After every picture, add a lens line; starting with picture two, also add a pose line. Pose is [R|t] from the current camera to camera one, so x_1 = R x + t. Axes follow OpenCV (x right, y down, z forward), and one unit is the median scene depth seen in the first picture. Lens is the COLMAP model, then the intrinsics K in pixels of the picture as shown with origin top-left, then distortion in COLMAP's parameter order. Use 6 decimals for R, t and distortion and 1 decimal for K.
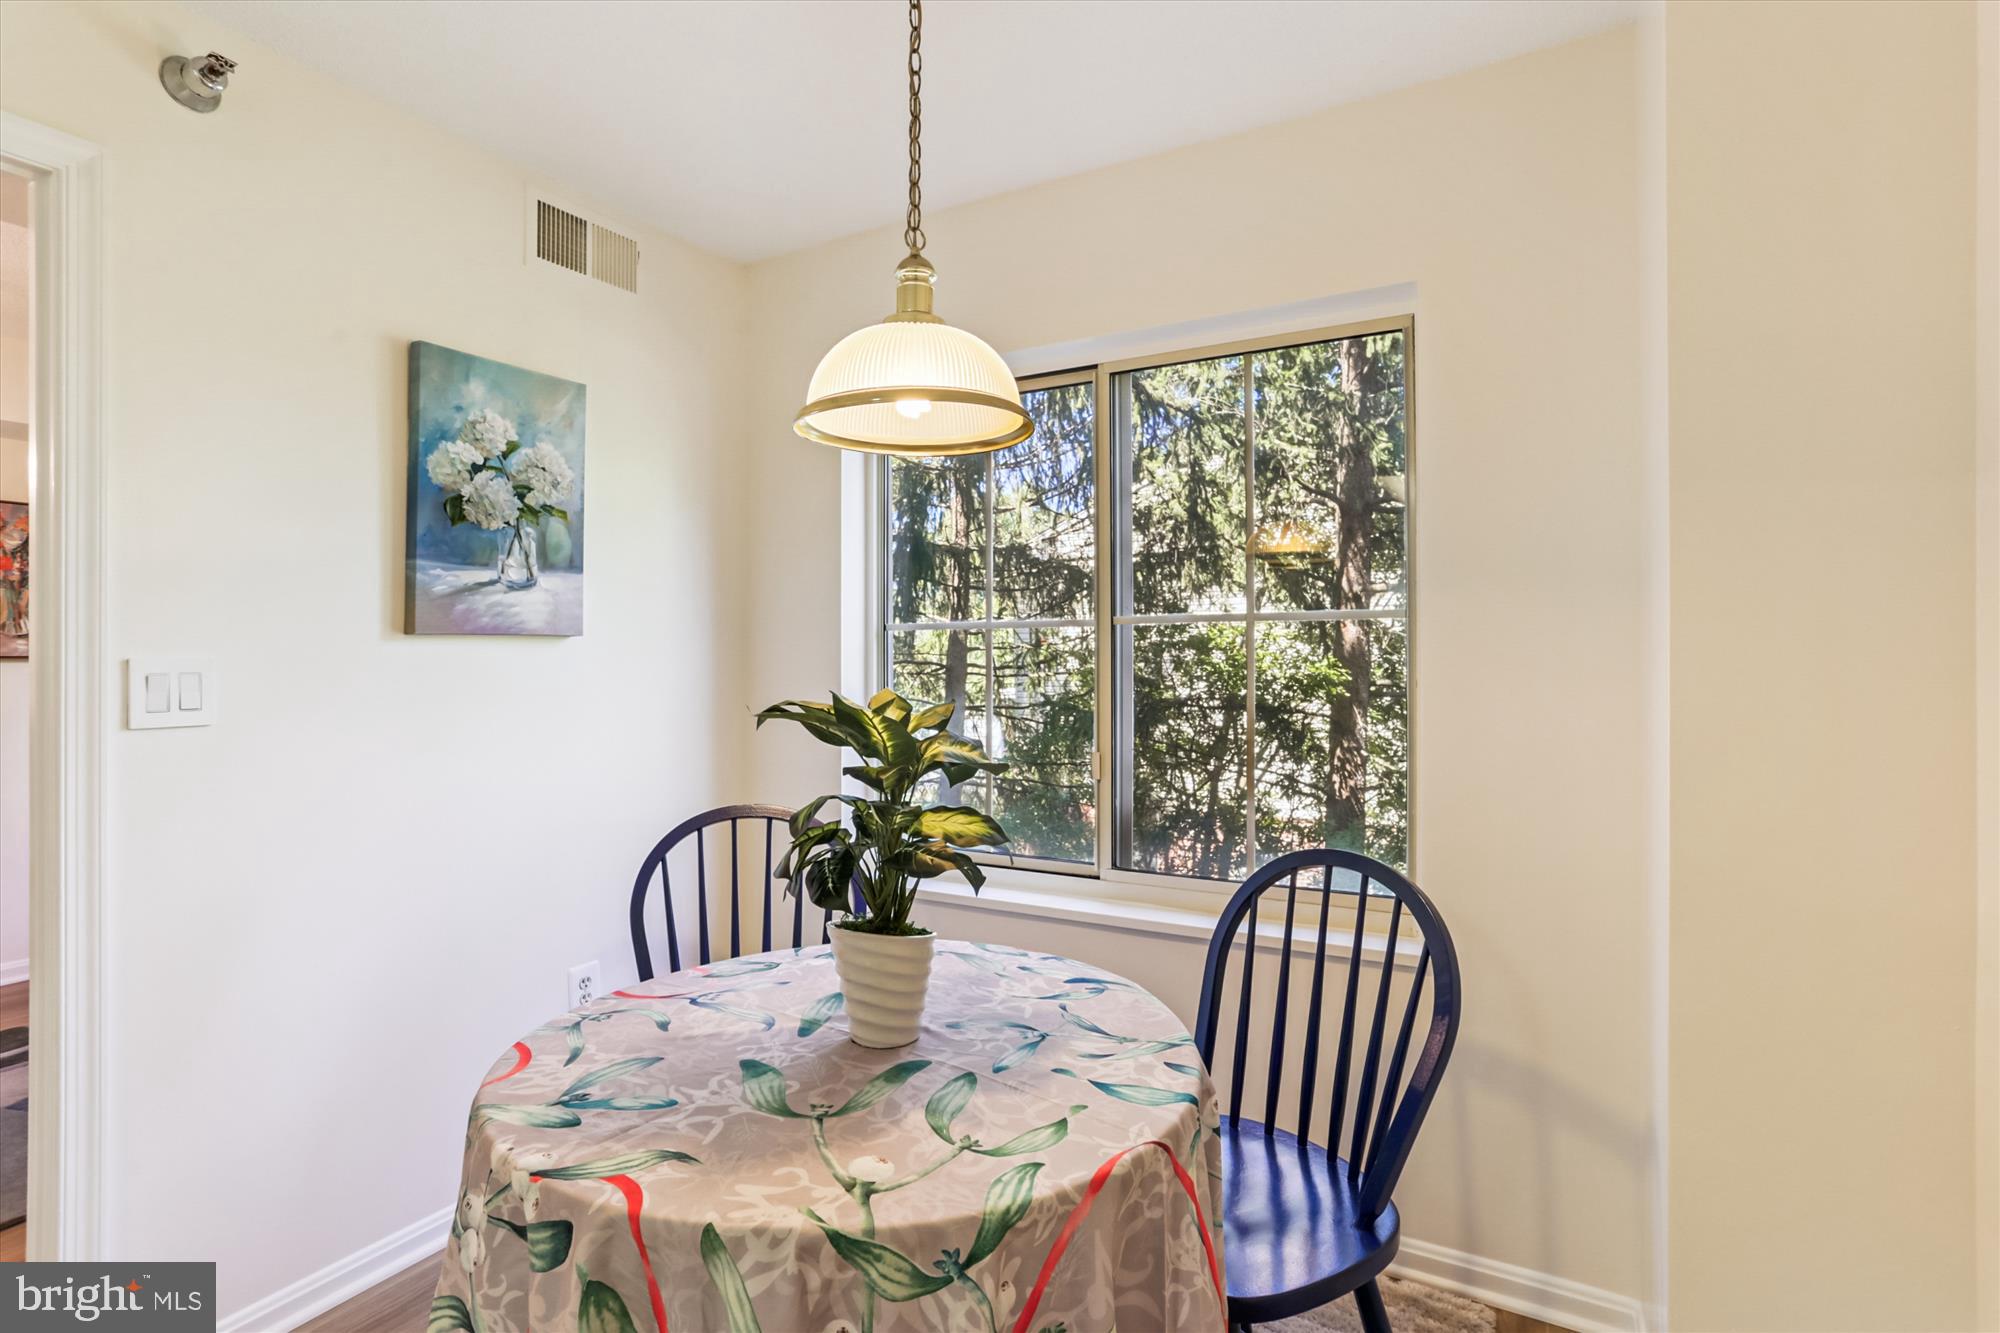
lens RADIAL K [[956.2, 0, 999.6], [0, 956.2, 643.8], [0, 0, 1]] dist [0.018352, -0.007213]
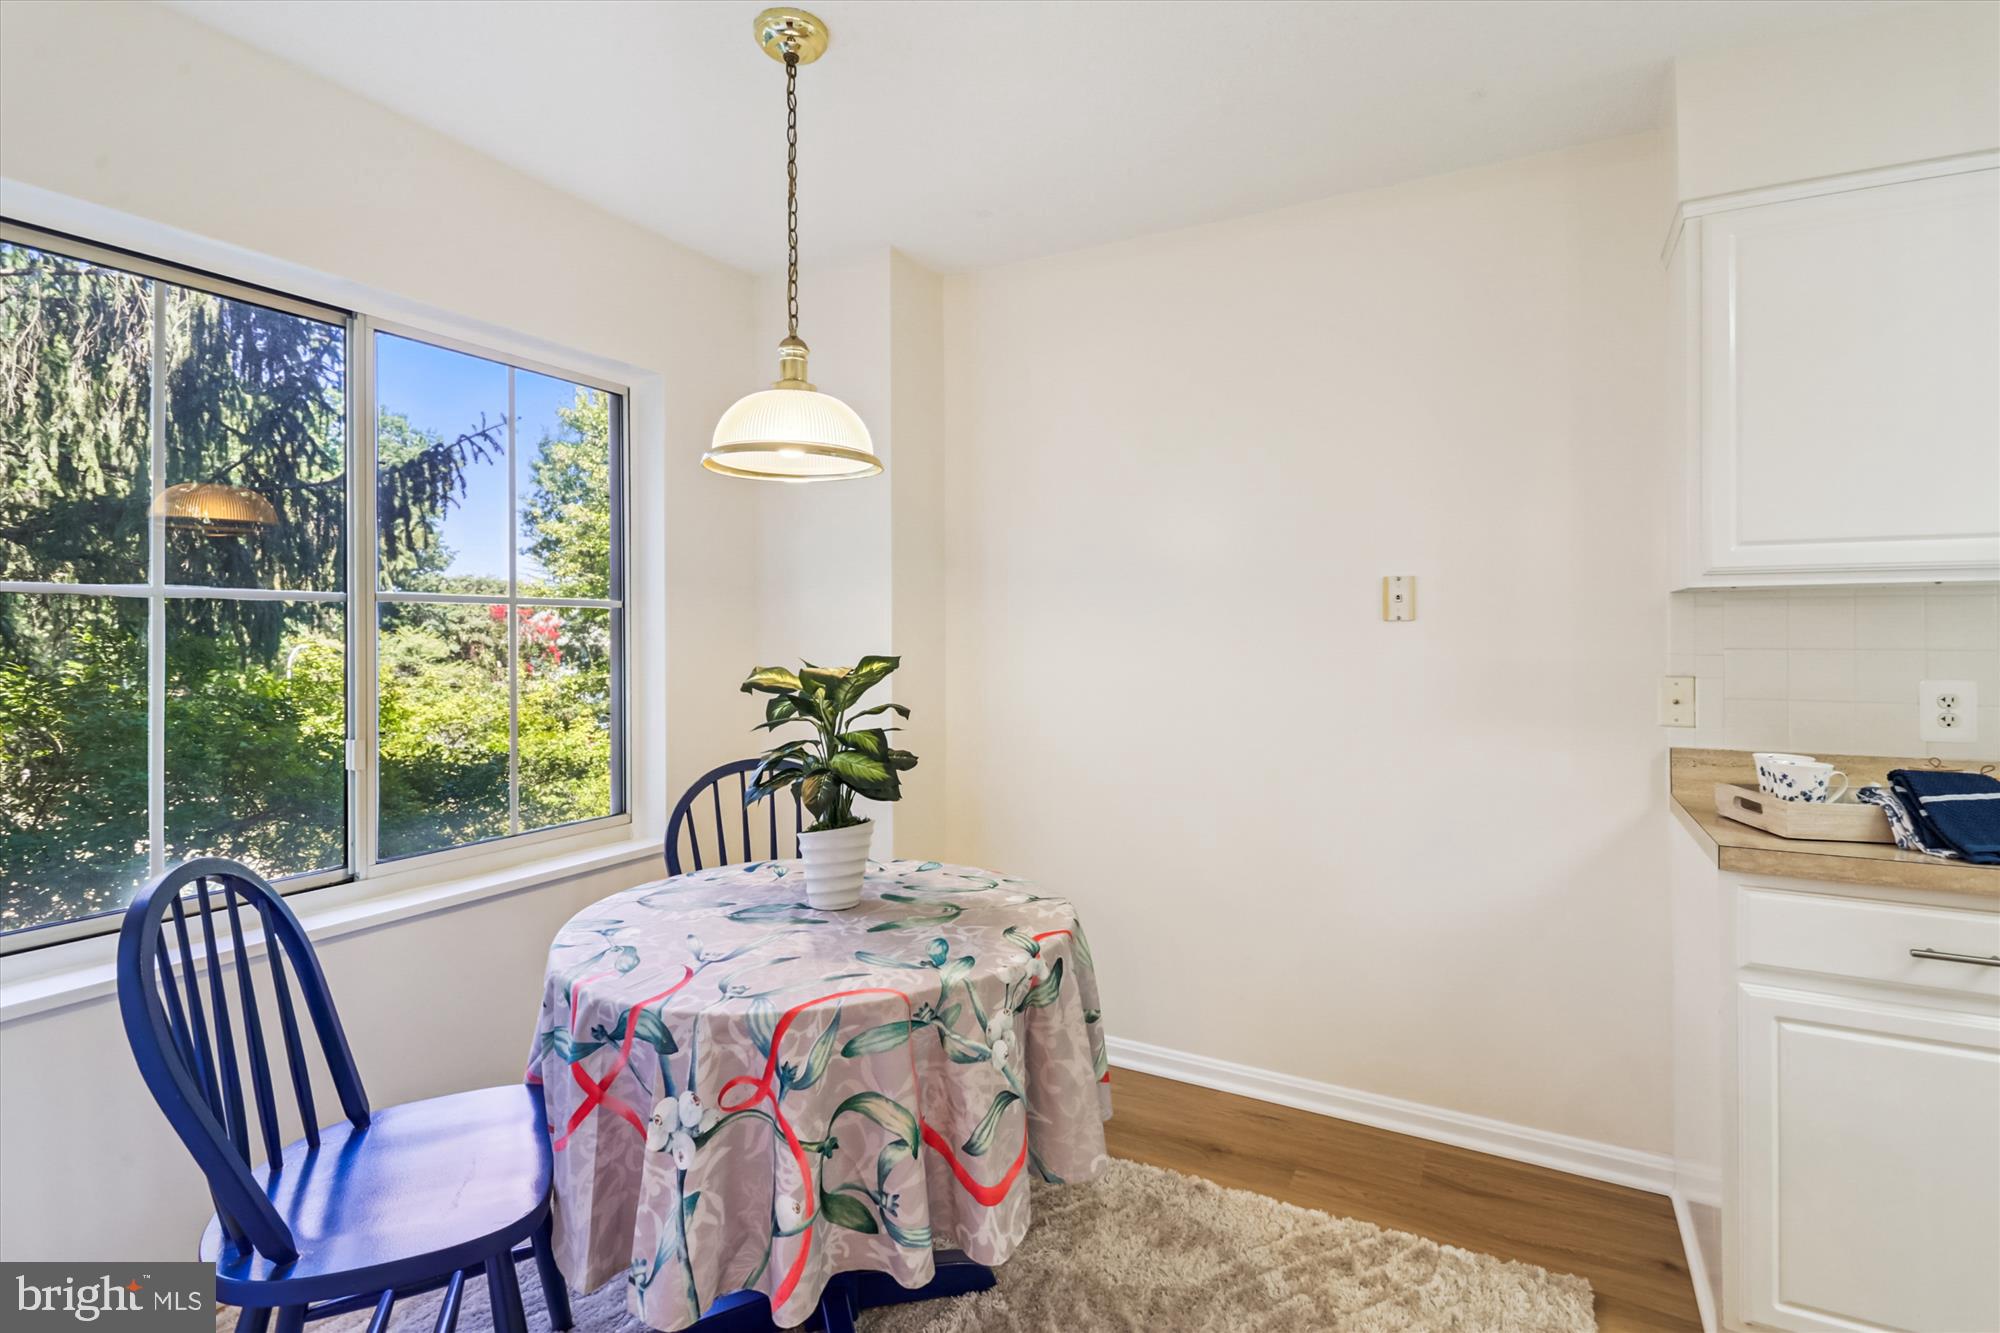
lens RADIAL K [[956.2, 0, 999.6], [0, 956.2, 643.8], [0, 0, 1]] dist [0.018352, -0.007213]
pose [[-0.041432, -0.003329, 0.999136, -1.619679], [-0.016498, 0.999860, 0.002647, 0.035622], [-0.999005, -0.016374, -0.041481, 0.905357]]
